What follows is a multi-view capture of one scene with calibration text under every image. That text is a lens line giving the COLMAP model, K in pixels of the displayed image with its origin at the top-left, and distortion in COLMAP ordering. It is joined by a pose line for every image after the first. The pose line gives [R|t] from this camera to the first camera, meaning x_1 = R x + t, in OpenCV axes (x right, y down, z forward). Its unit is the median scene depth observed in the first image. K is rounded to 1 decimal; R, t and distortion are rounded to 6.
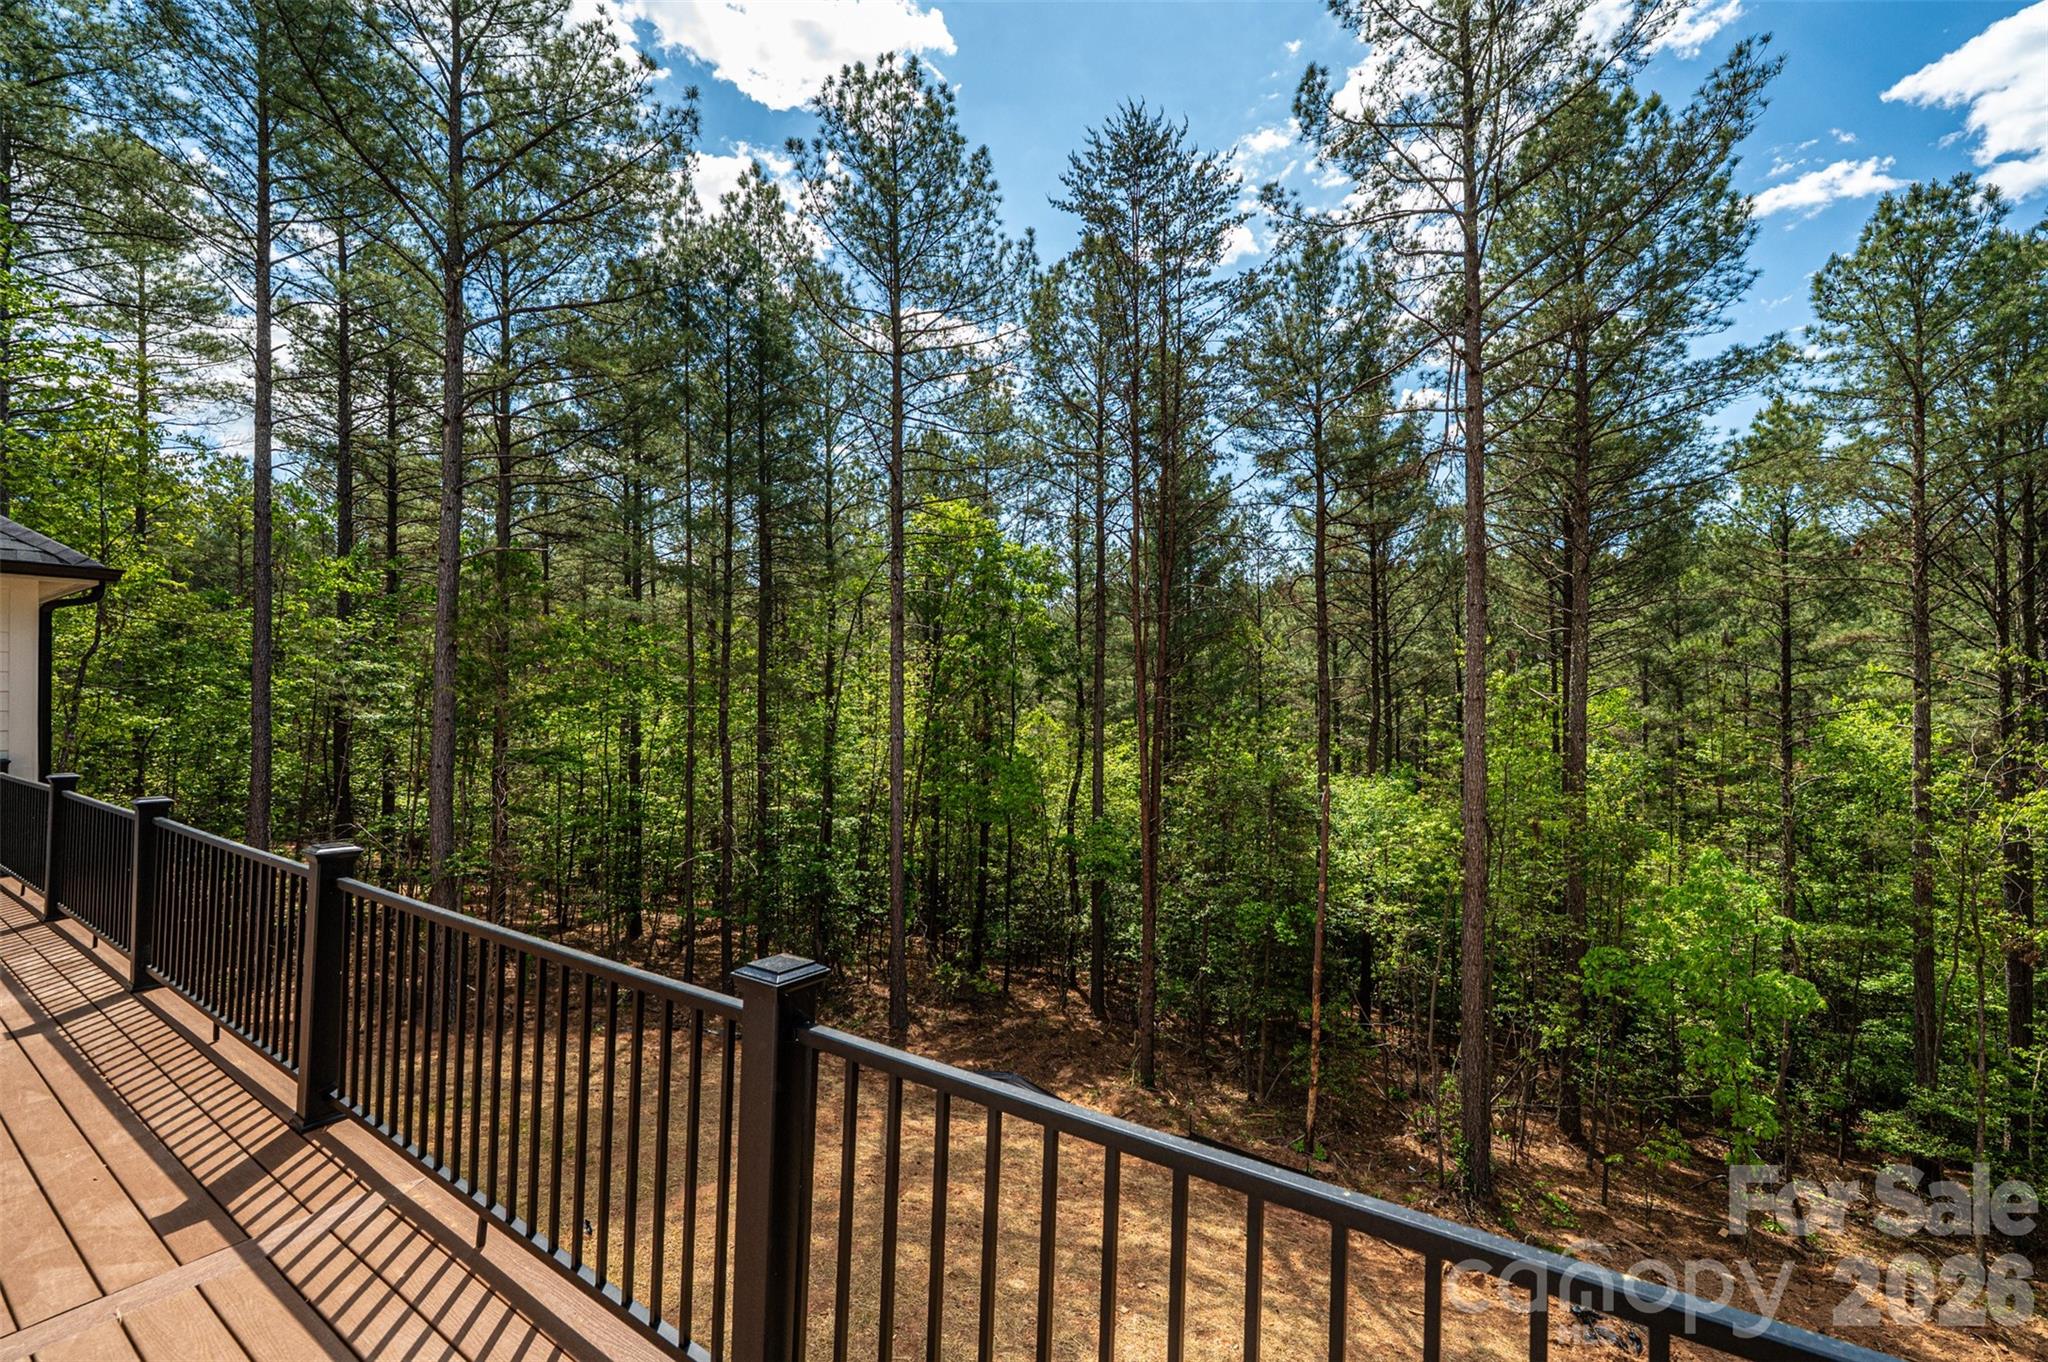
lens RADIAL K [[813.3, 0, 1030.8], [0, 813.3, 691.2], [0, 0, 1]] dist [-0.001405, 0.000202]
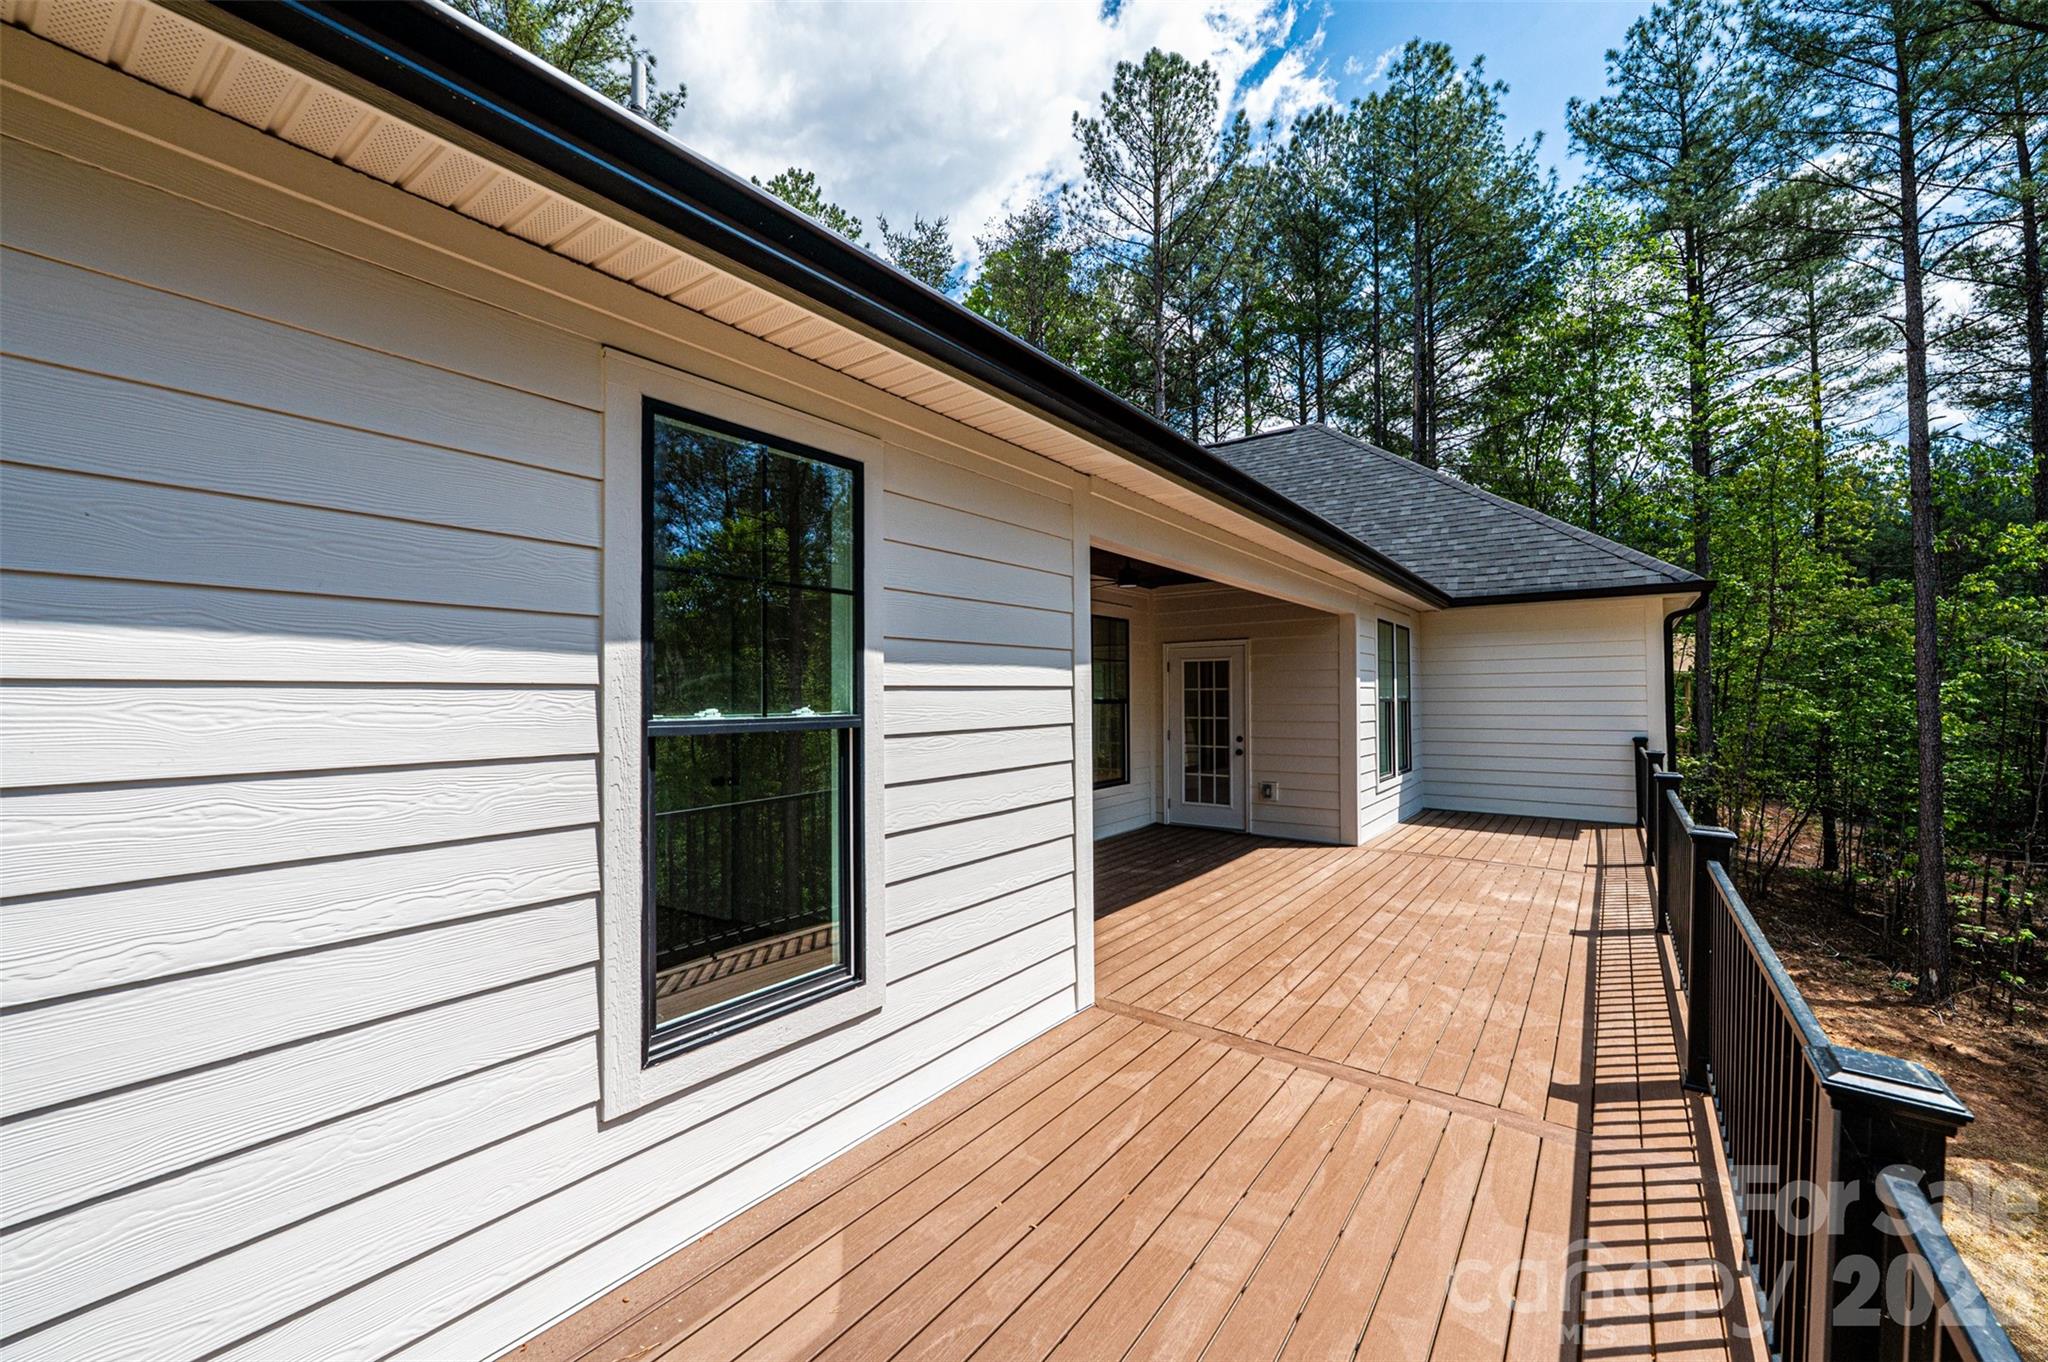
lens RADIAL K [[813.3, 0, 1023.9], [0, 813.3, 681.3], [0, 0, 1]] dist [-0.001405, 0.000202]
pose [[-0.057551, -0.017498, -0.998189, 0.209123], [0.012124, 0.999760, -0.018225, 0.009817], [0.998269, -0.013151, -0.057325, 0.163563]]
